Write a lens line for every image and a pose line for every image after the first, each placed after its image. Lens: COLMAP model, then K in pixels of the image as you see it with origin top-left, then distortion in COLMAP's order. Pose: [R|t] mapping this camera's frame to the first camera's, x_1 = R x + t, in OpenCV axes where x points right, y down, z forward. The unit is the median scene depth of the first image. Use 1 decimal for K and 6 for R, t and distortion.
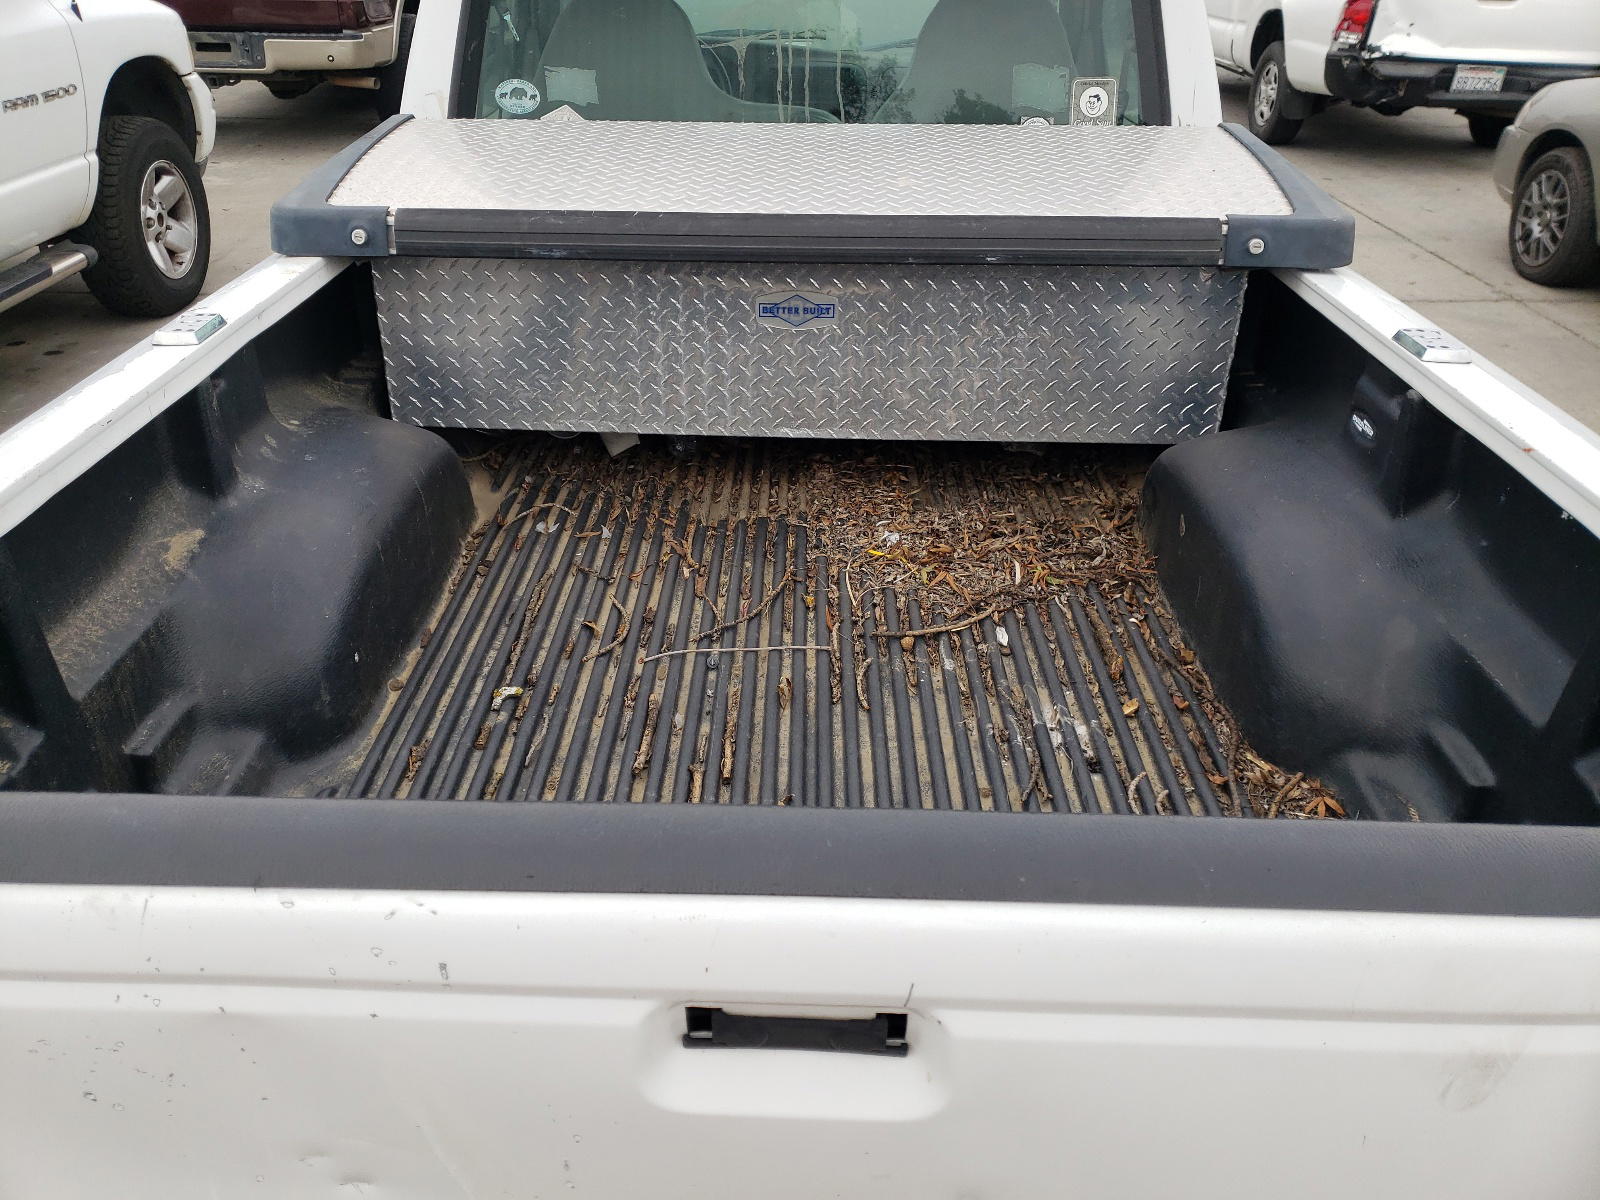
lens RADIAL K [[1245.9, 0, 778.6], [0, 1245.9, 605.3], [0, 0, 1]] dist [0.008954, 0.002438]
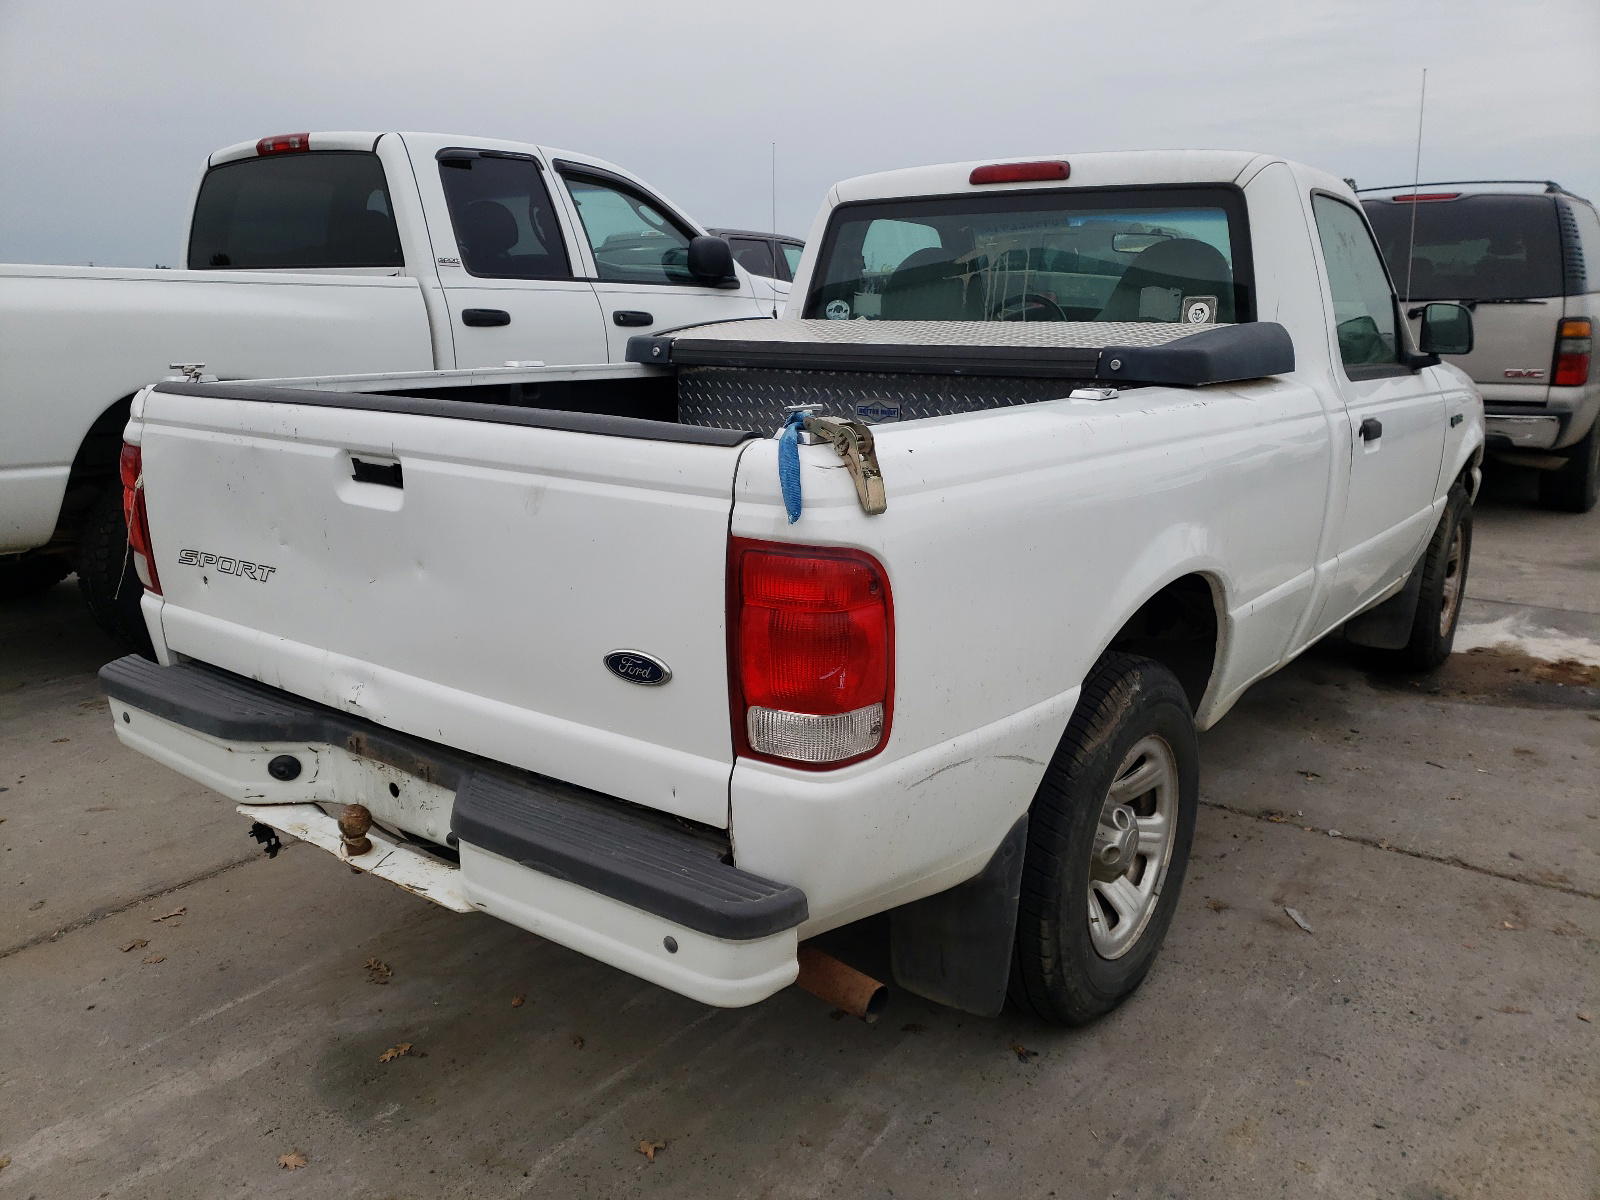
lens RADIAL K [[1249.1, 0, 796.4], [0, 1249.1, 646.6], [0, 0, 1]] dist [0.068377, -0.081724]
pose [[0.810274, 0.152617, -0.565831, 0.928172], [-0.289193, 0.943882, -0.159541, 0.343370], [0.509729, 0.292907, 0.808939, -0.248120]]
